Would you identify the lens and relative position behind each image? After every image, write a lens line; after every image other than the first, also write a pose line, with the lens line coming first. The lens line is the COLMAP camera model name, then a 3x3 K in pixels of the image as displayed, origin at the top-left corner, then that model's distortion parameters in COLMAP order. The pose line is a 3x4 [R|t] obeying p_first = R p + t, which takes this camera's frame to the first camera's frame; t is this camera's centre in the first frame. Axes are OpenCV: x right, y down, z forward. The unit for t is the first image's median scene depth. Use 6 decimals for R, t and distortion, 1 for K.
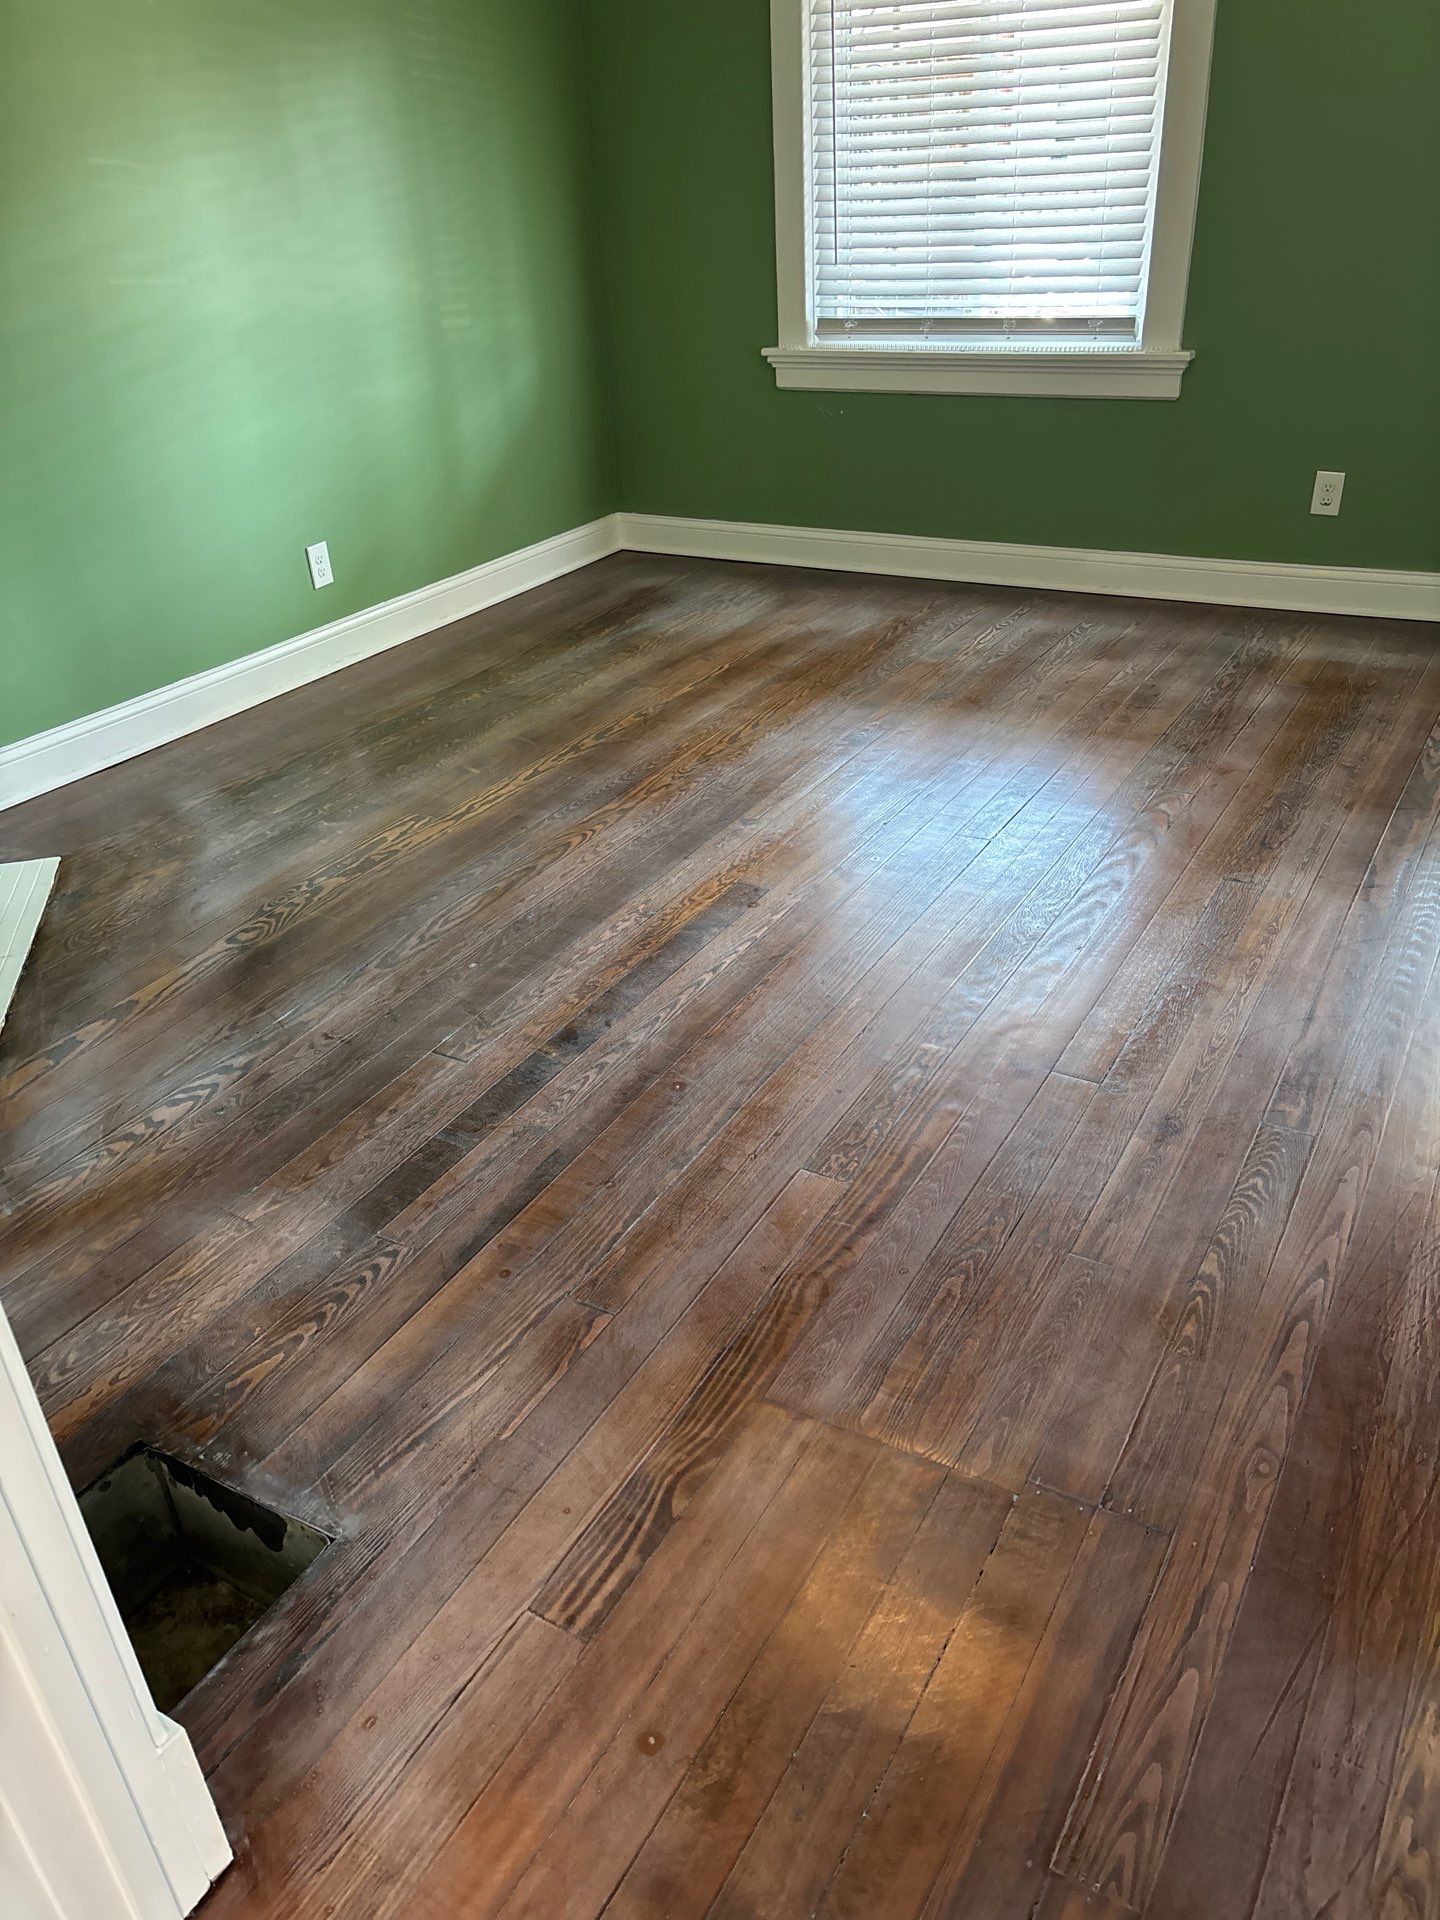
lens RADIAL K [[1445.7, 0, 728.1], [0, 1445.7, 961.2], [0, 0, 1]] dist [0.040390, -0.045628]
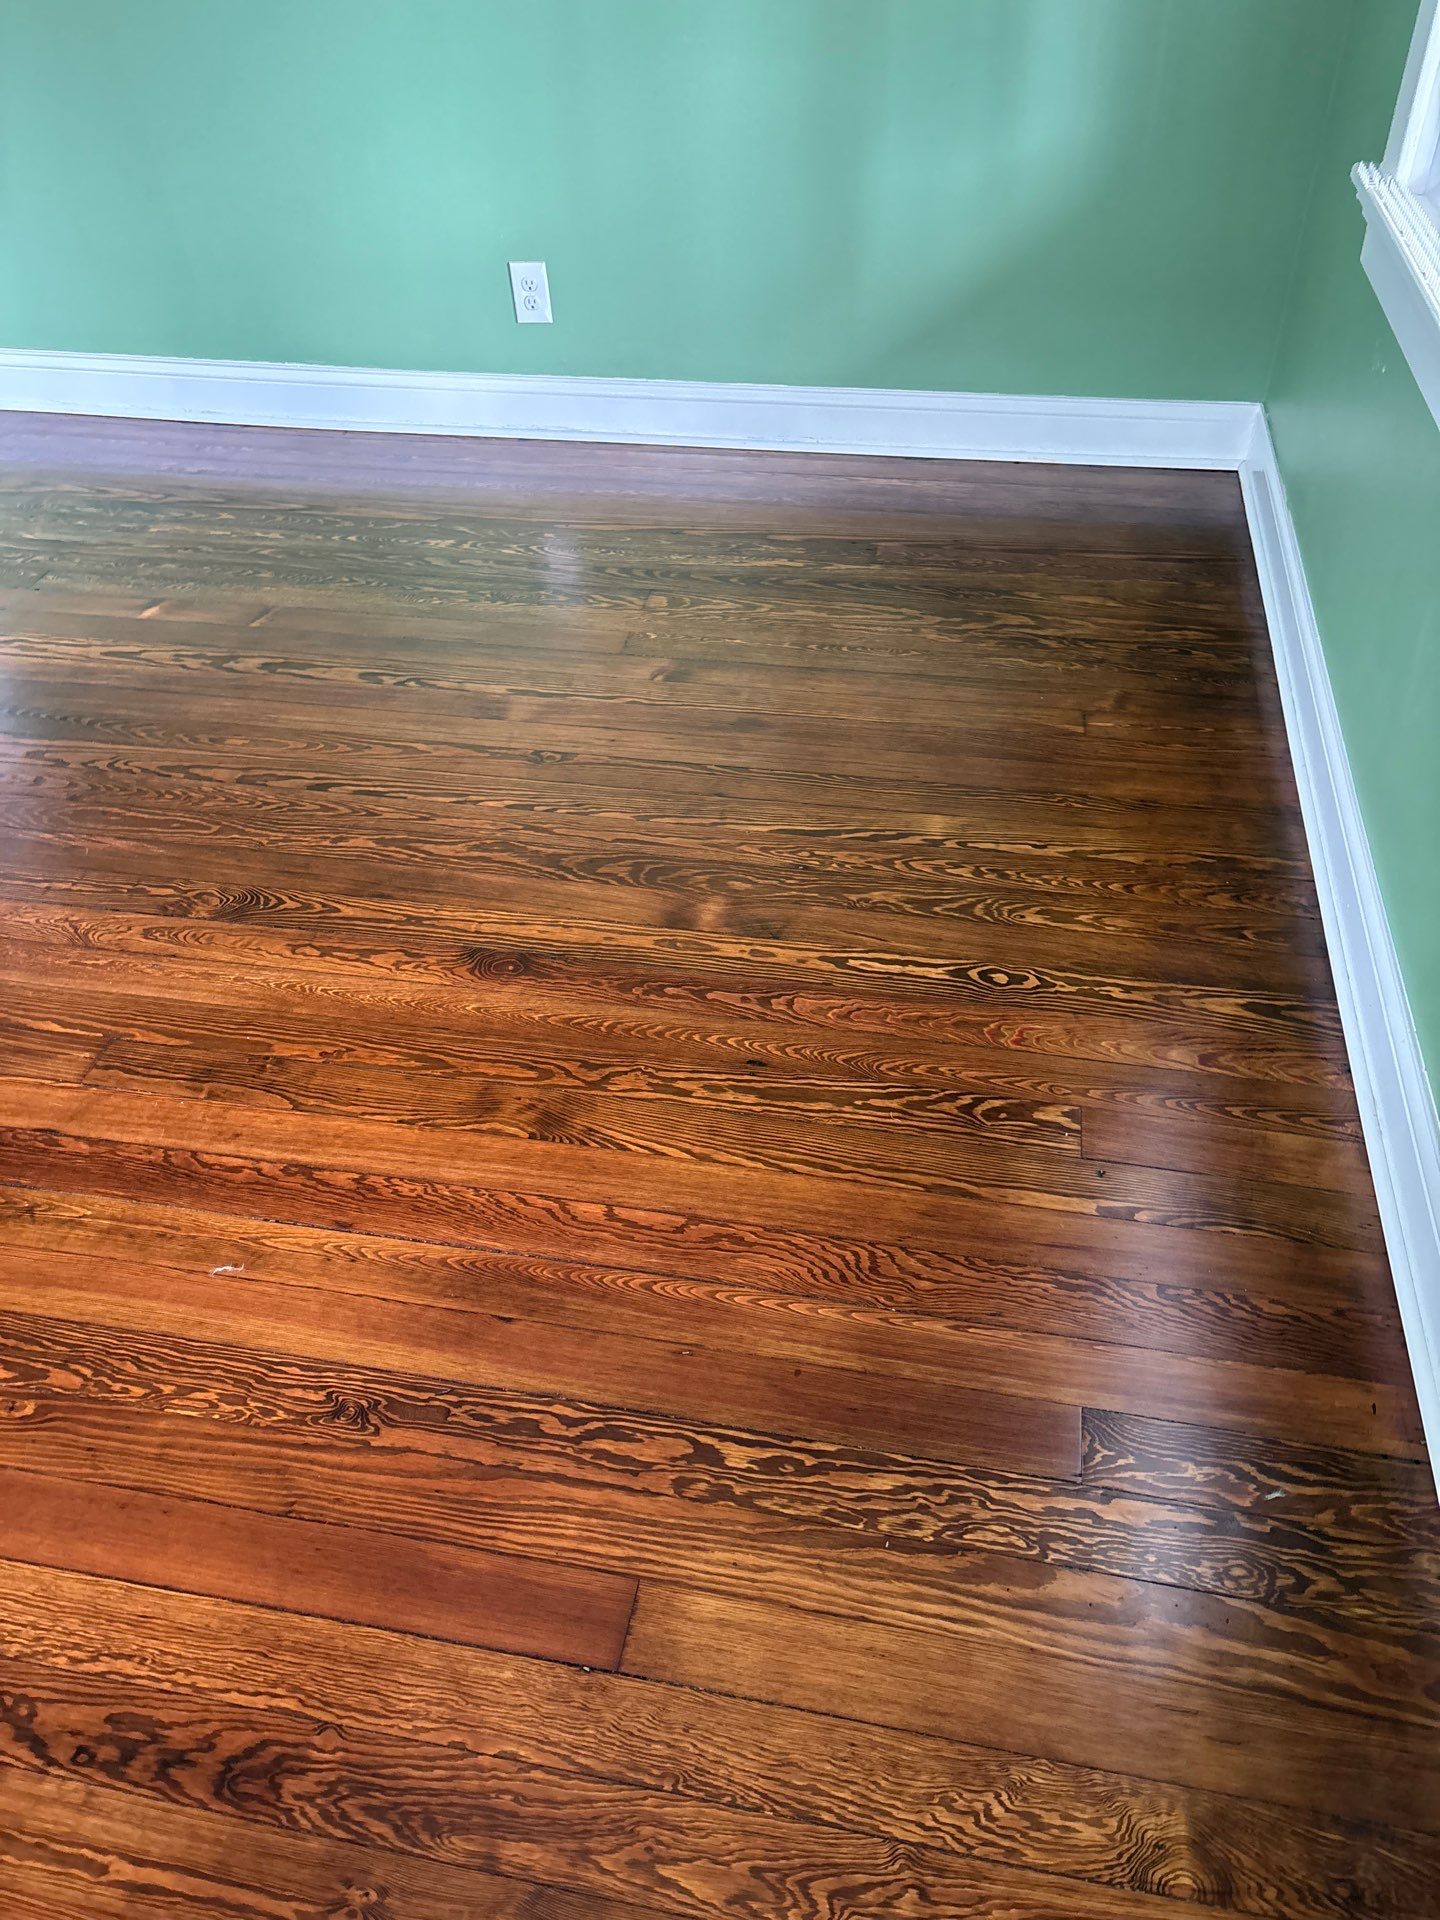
lens RADIAL K [[1445.7, 0, 720.3], [0, 1445.7, 957.0], [0, 0, 1]] dist [0.040390, -0.045628]
pose [[0.333208, 0.649527, -0.683438, 0.998484], [-0.453267, 0.745956, 0.487954, -0.902642], [0.826754, 0.147190, 0.542967, 1.554752]]
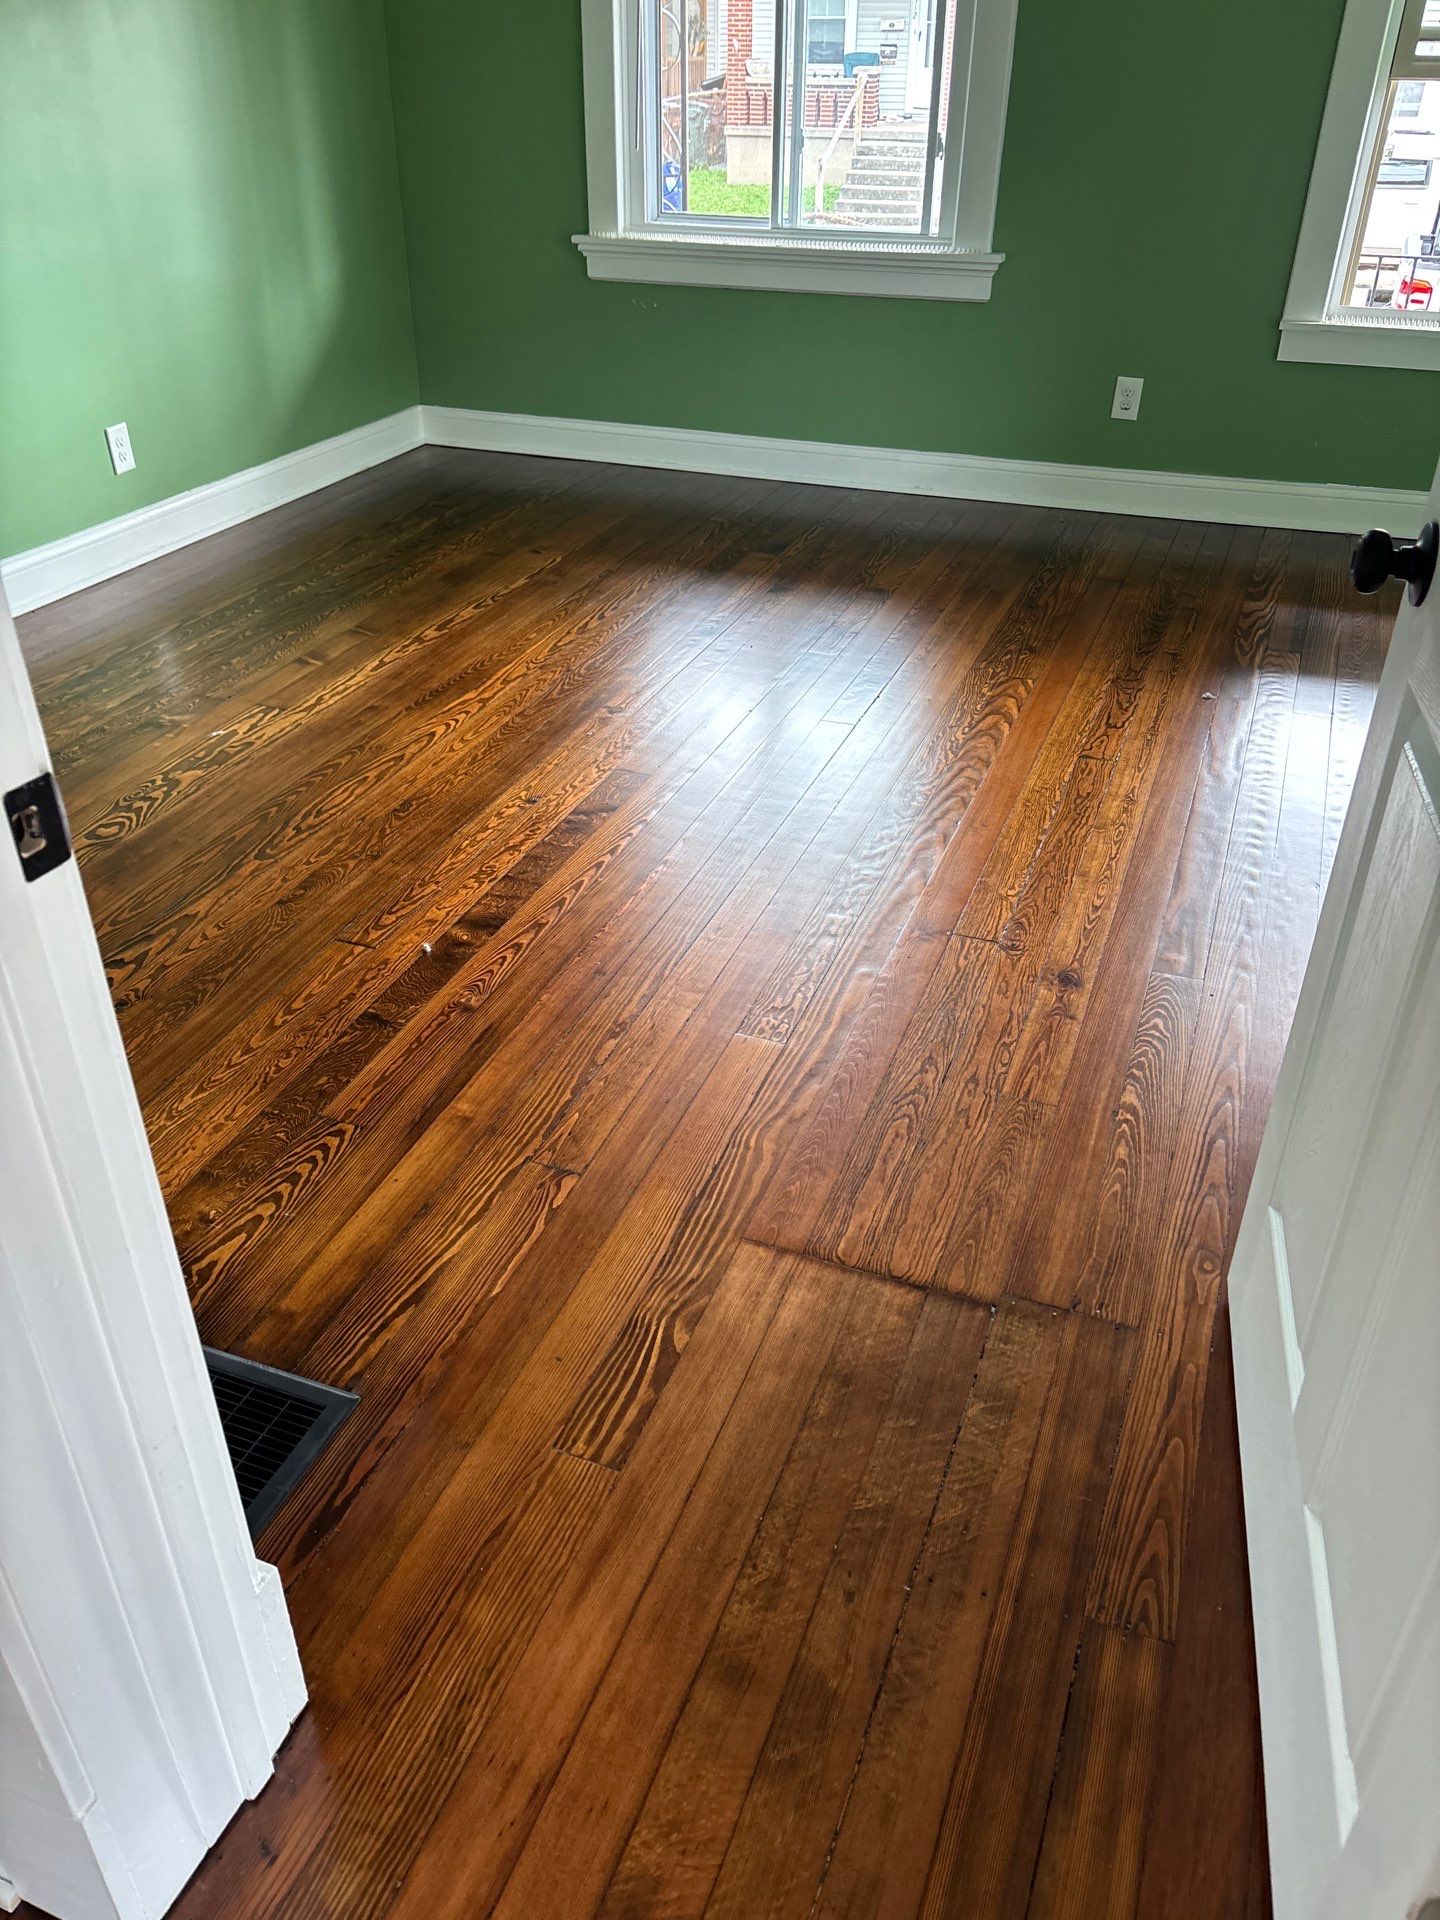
lens RADIAL K [[1445.7, 0, 714.7], [0, 1445.7, 943.7], [0, 0, 1]] dist [0.040390, -0.045628]
pose [[0.987022, -0.035095, 0.156703, -0.128181], [0.028323, 0.998574, 0.045242, 0.034926], [-0.158067, -0.040217, 0.986609, -0.012524]]
